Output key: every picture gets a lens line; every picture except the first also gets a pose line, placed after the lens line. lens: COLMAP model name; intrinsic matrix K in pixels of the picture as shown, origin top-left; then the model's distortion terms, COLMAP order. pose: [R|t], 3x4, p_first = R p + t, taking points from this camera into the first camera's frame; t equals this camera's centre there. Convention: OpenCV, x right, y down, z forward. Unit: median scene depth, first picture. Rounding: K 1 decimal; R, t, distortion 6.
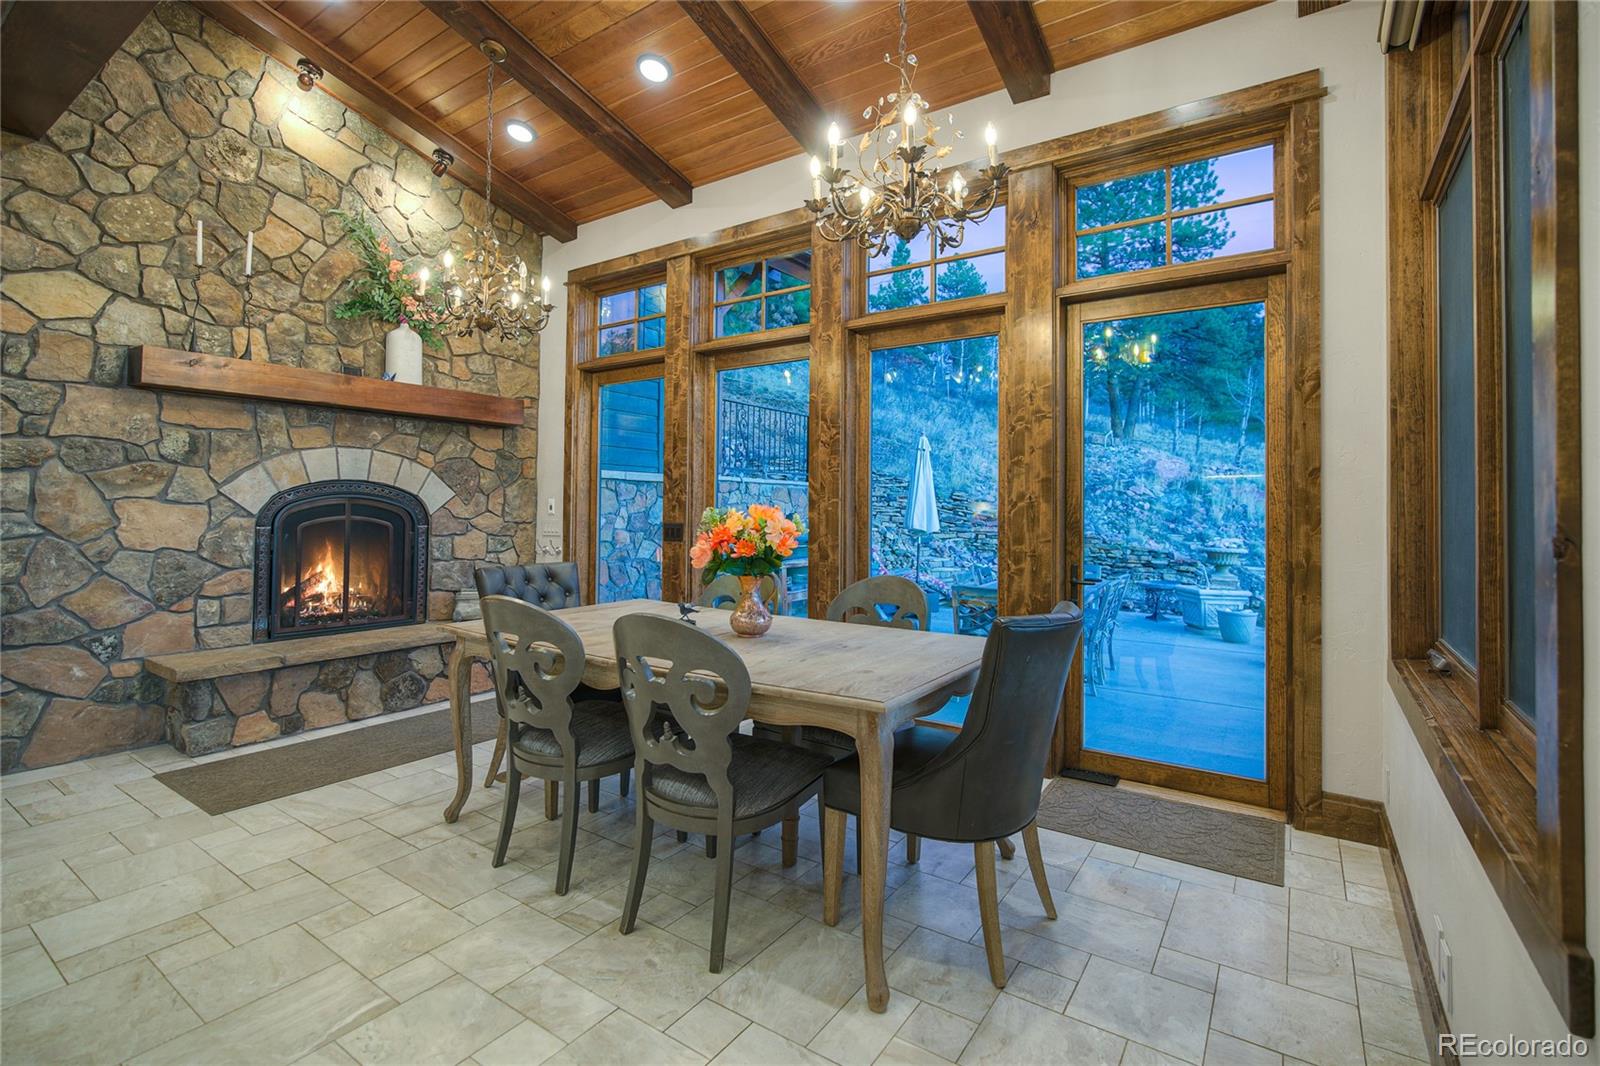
lens RADIAL K [[726.4, 0, 819.2], [0, 726.4, 495.2], [0, 0, 1]] dist [-0.002911, -0.000191]
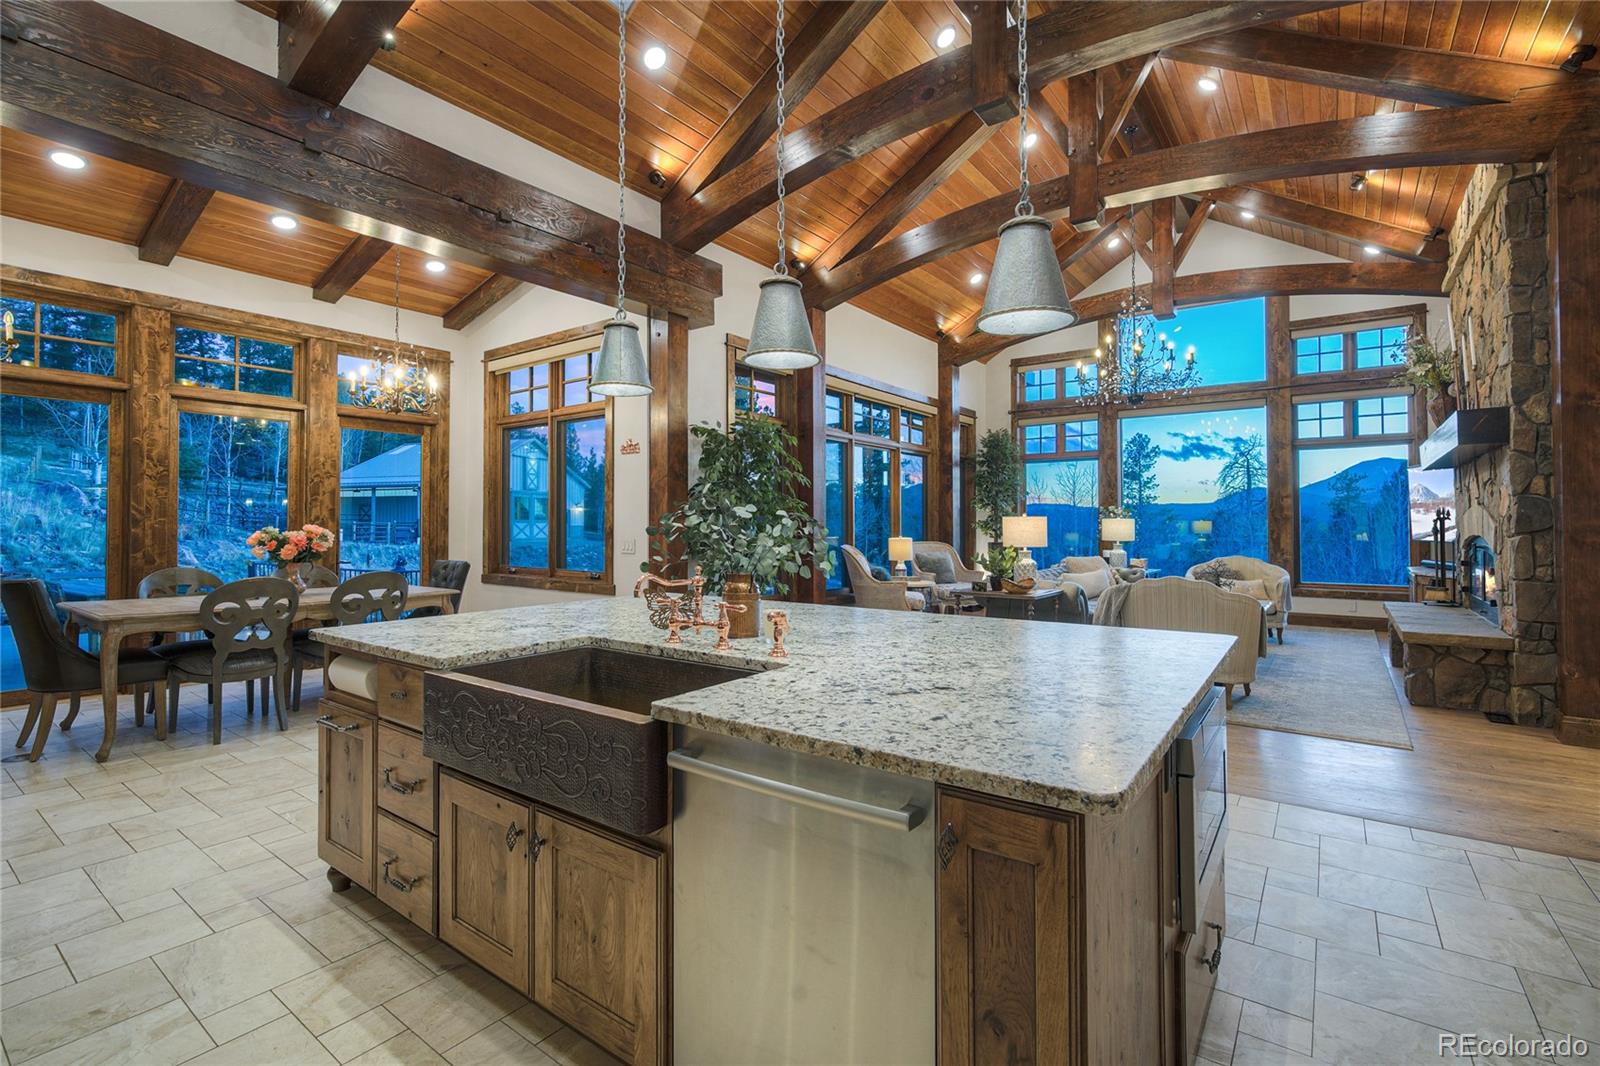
lens RADIAL K [[726.4, 0, 801.2], [0, 726.4, 524.6], [0, 0, 1]] dist [-0.002911, -0.000191]
pose [[0.049042, -0.003246, 0.998791, -1.483792], [-0.015219, 0.999876, 0.003997, -0.008722], [-0.998681, -0.015396, 0.048987, -0.302531]]
